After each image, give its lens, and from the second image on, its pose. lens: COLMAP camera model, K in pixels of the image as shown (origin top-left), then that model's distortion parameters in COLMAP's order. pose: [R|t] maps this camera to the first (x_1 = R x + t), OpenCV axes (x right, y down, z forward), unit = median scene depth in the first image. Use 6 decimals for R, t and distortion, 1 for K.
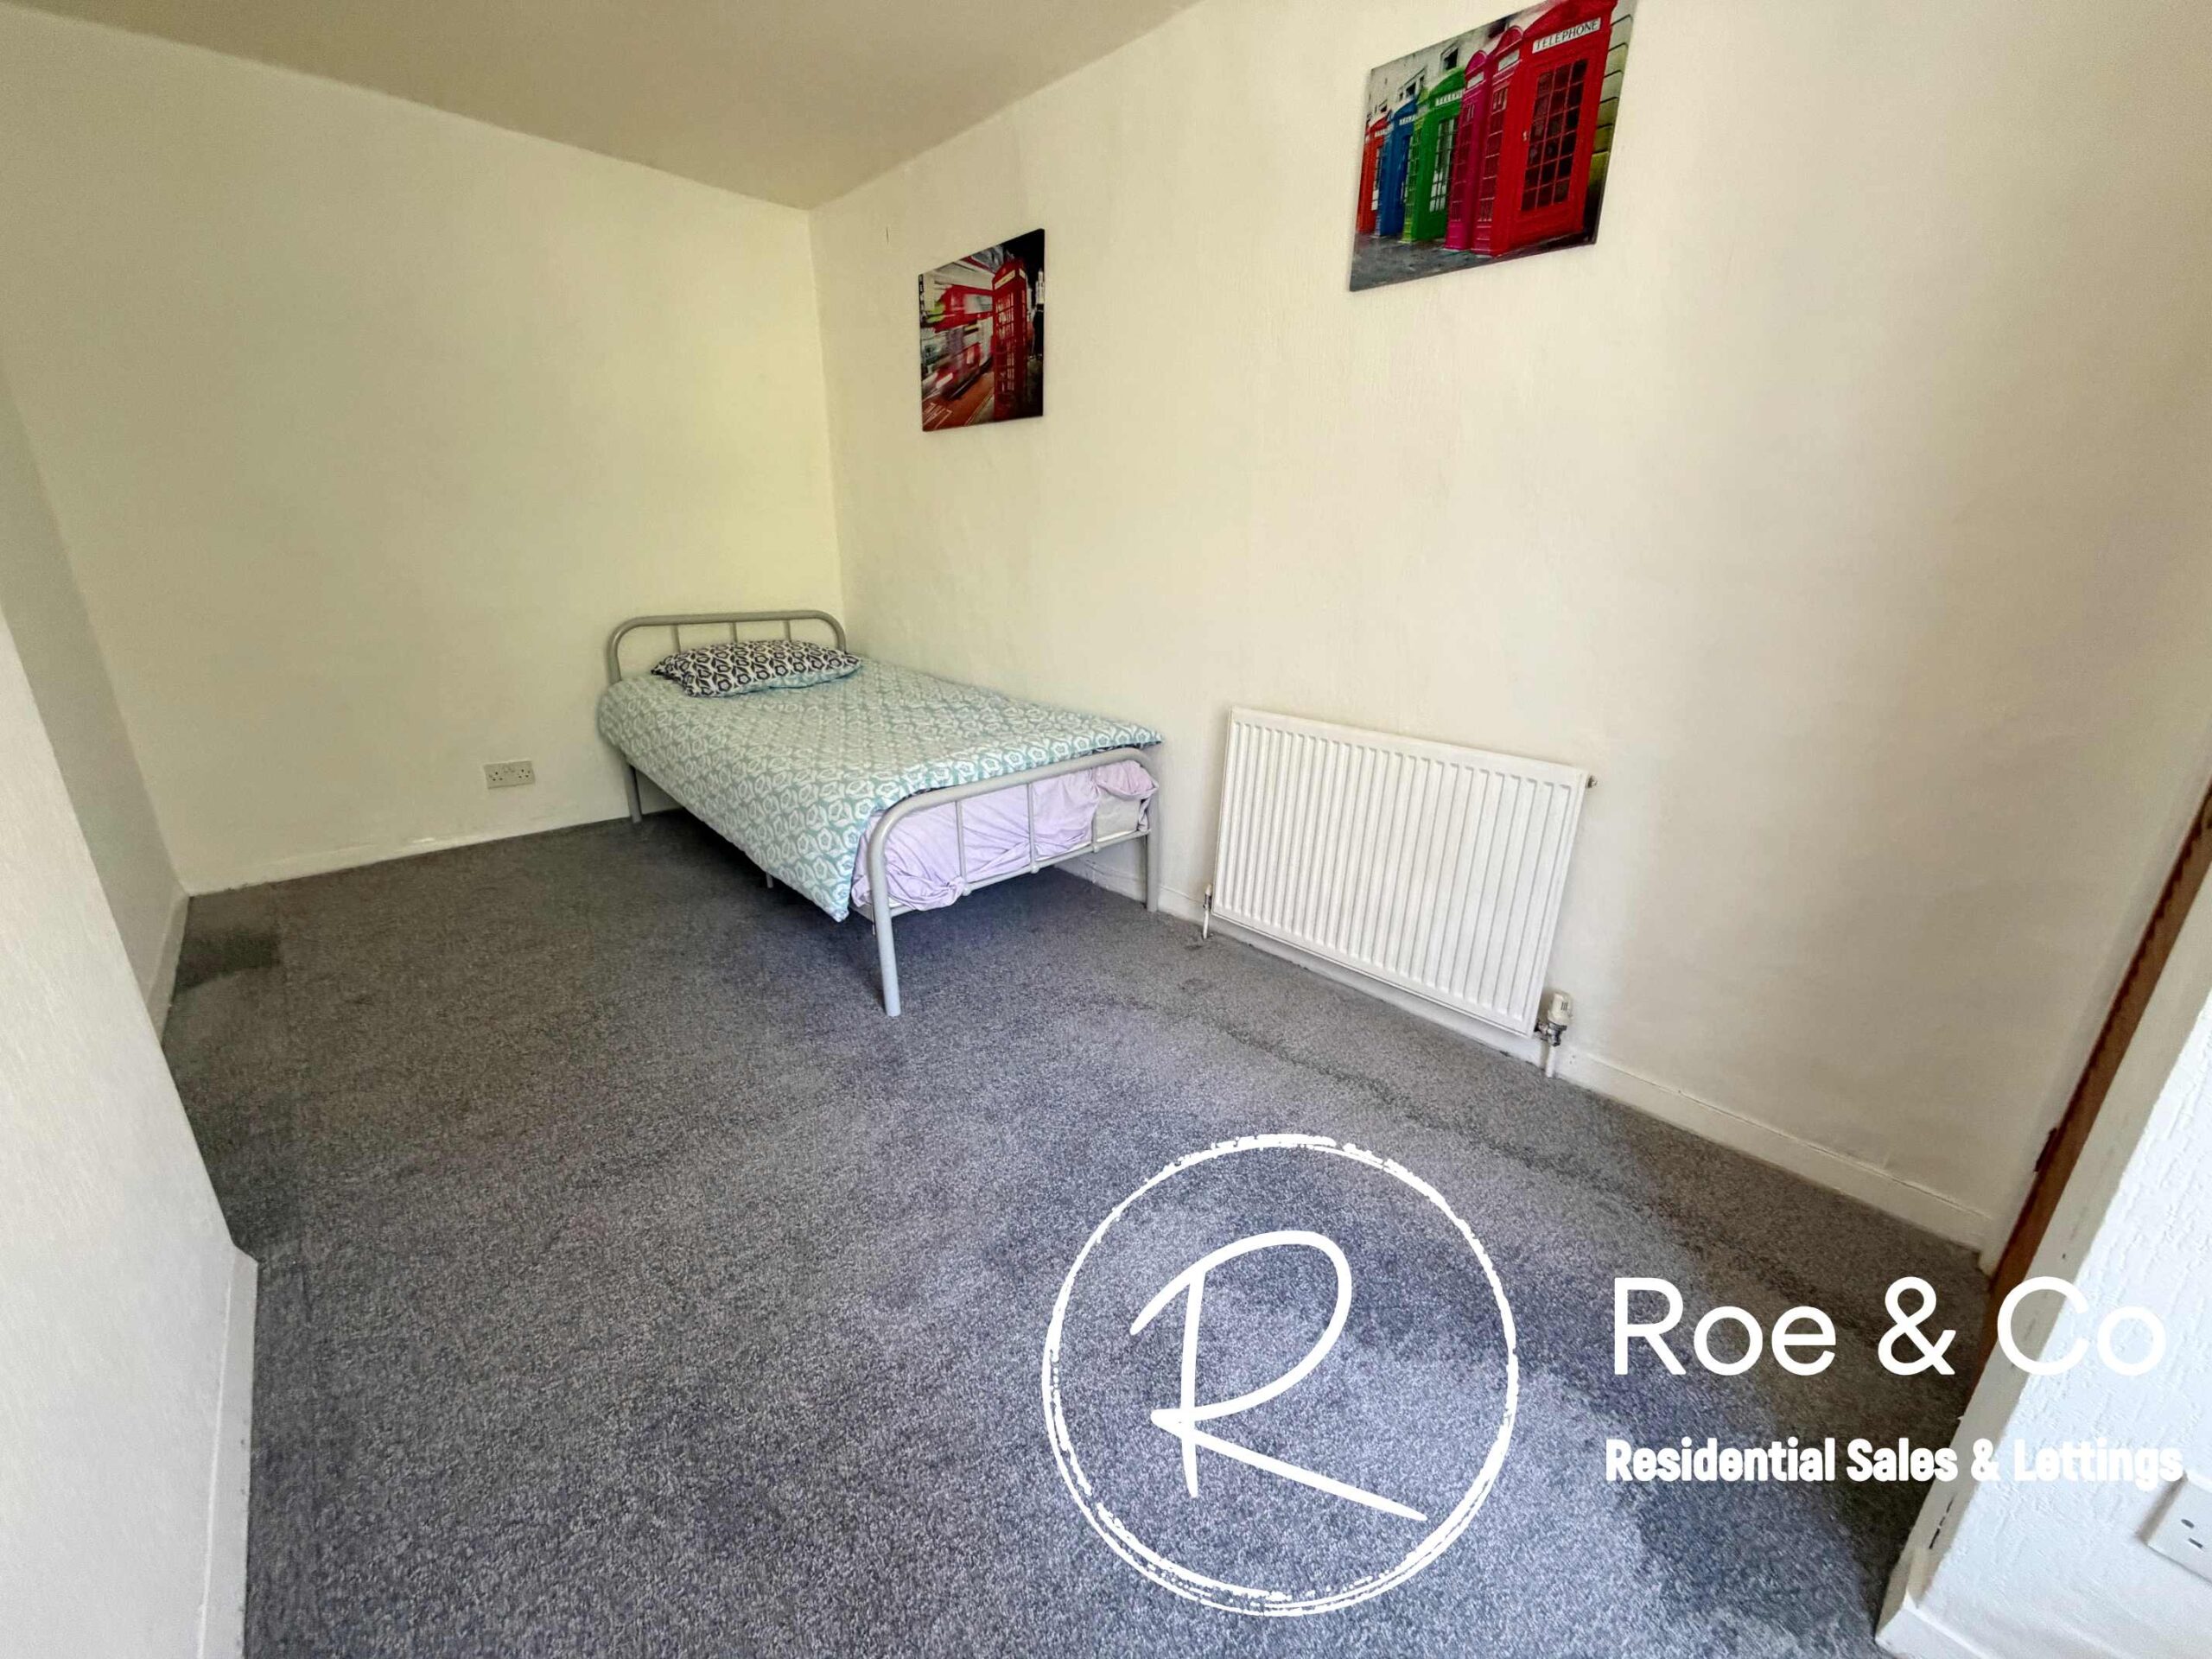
lens RADIAL K [[875.2, 0, 1098.9], [0, 875.2, 820.7], [0, 0, 1]] dist [-0.001458, -0.000876]
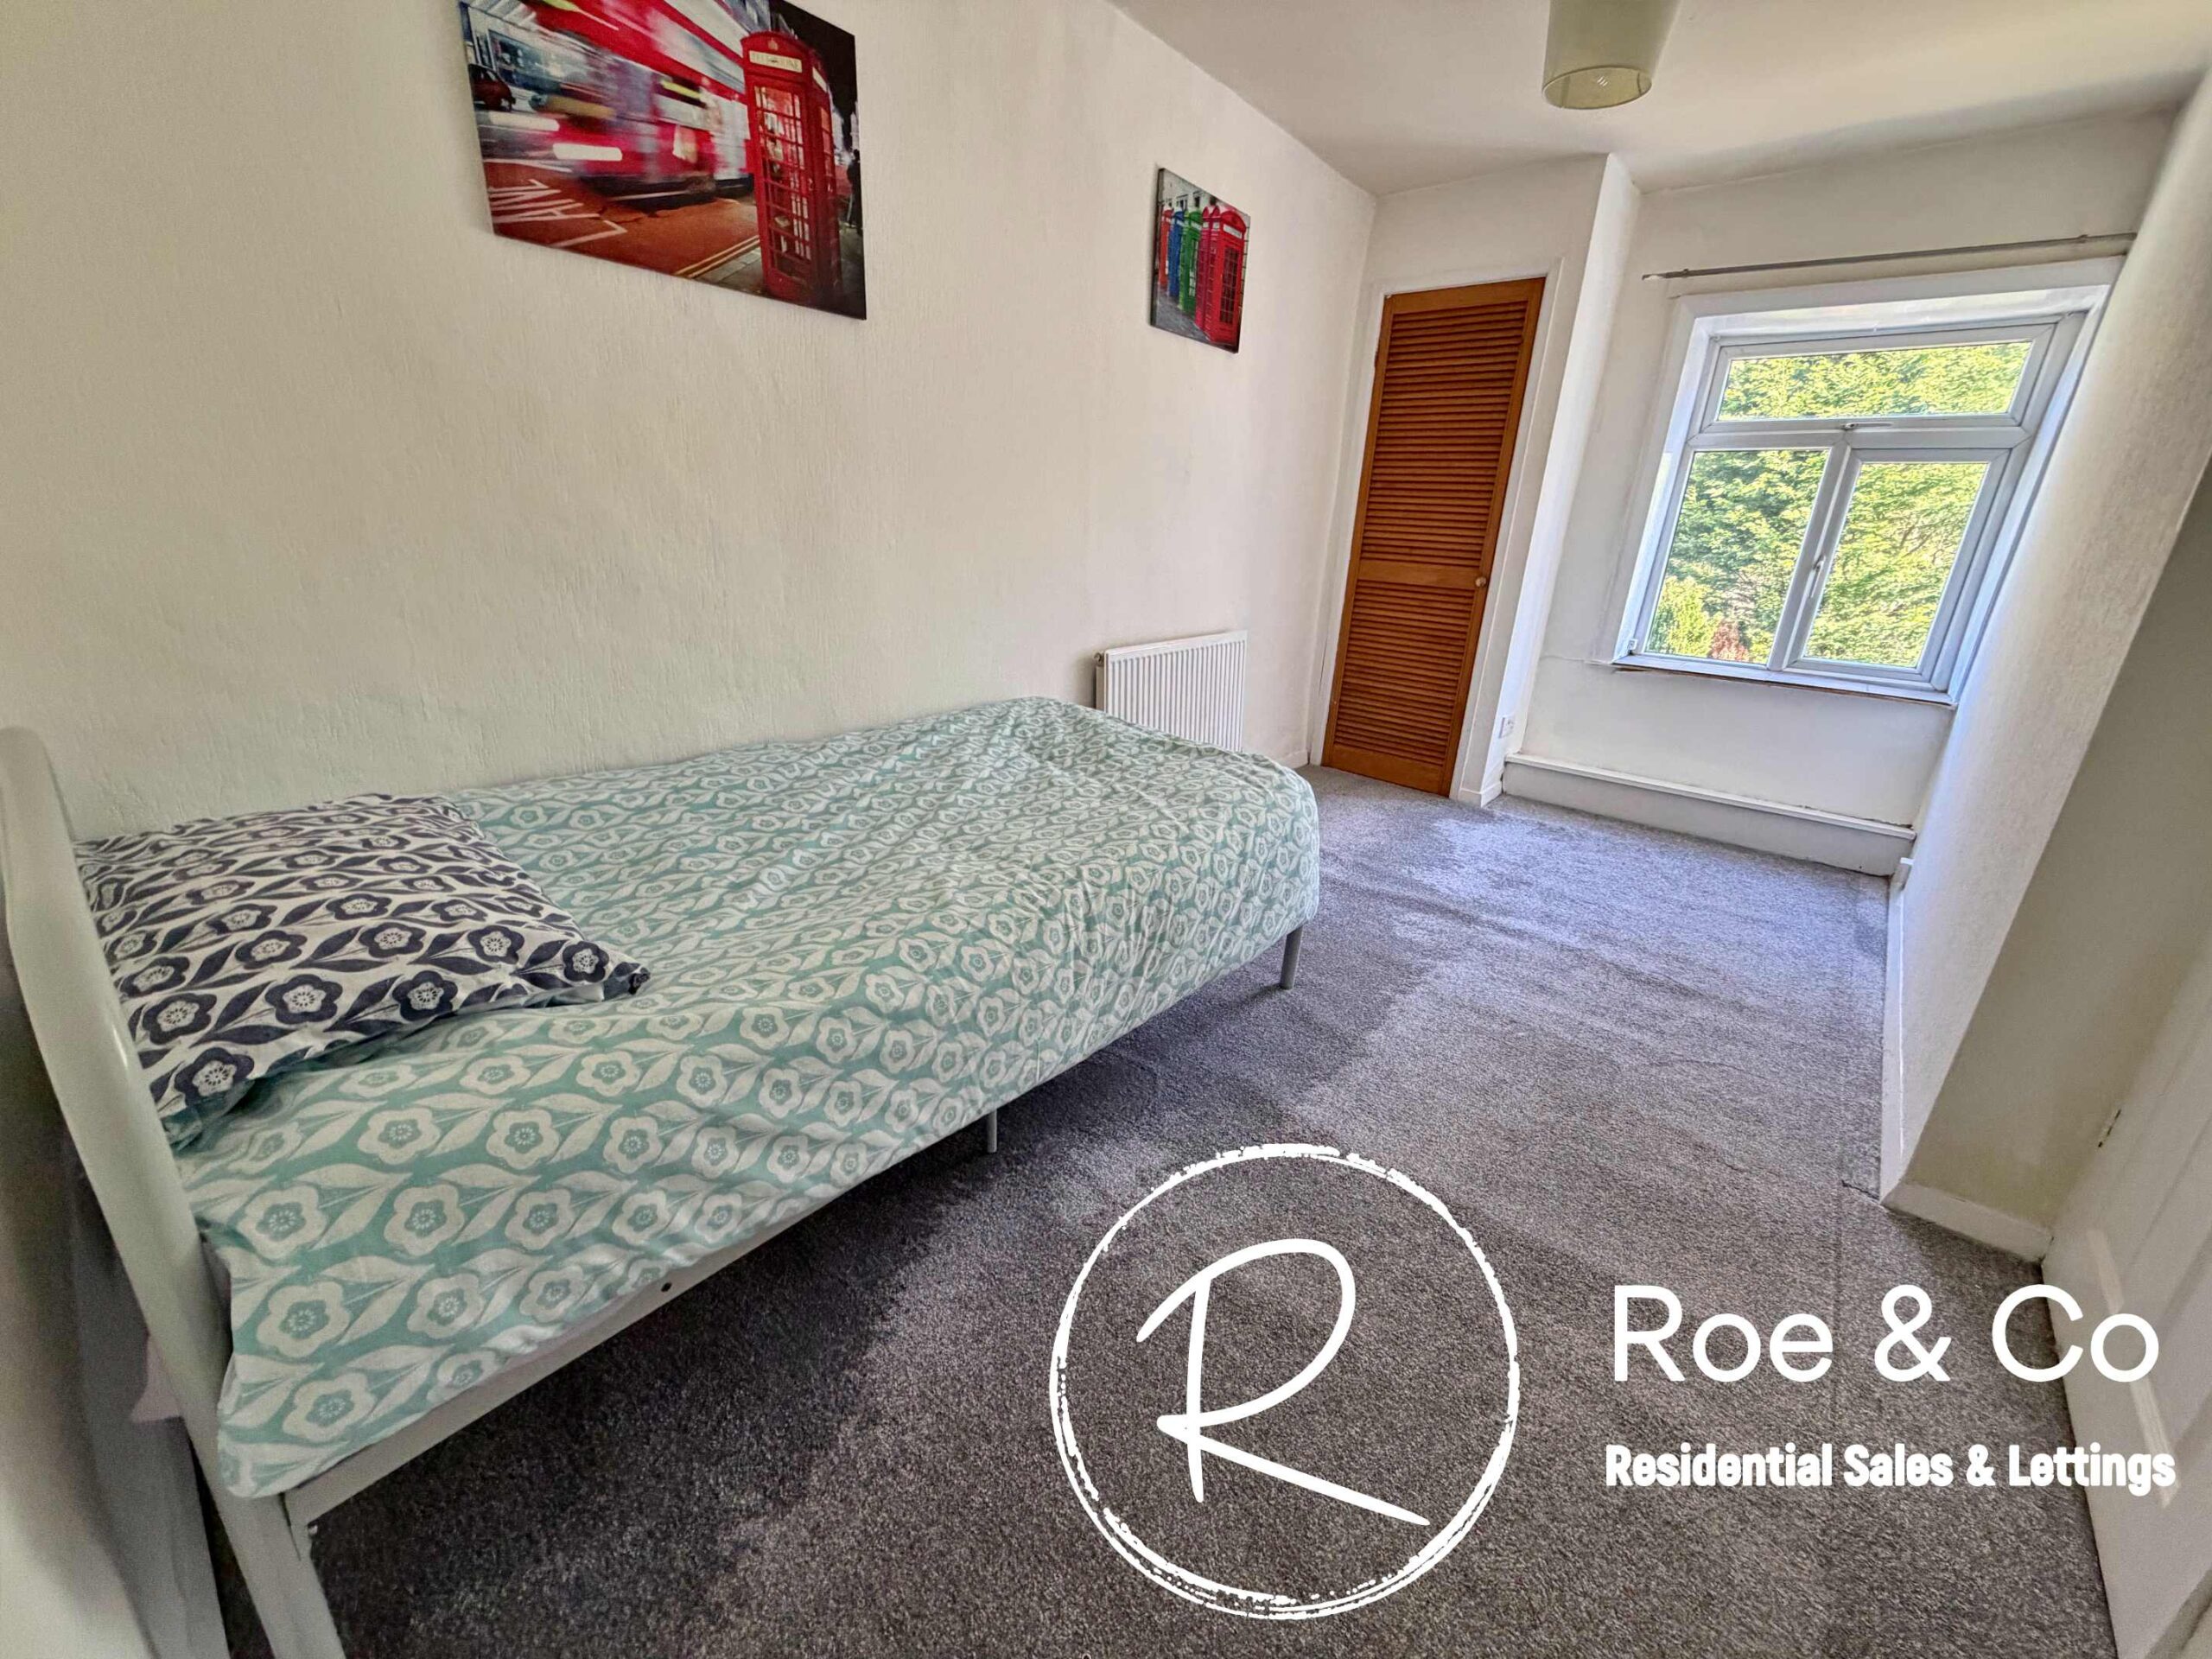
lens RADIAL K [[875.2, 0, 1105.3], [0, 875.2, 833.4], [0, 0, 1]] dist [-0.001458, -0.000876]
pose [[-0.137826, -0.352486, 0.925612, -0.876793], [0.265567, 0.887160, 0.377387, -0.304582], [-0.954190, 0.297825, -0.028665, 0.942557]]
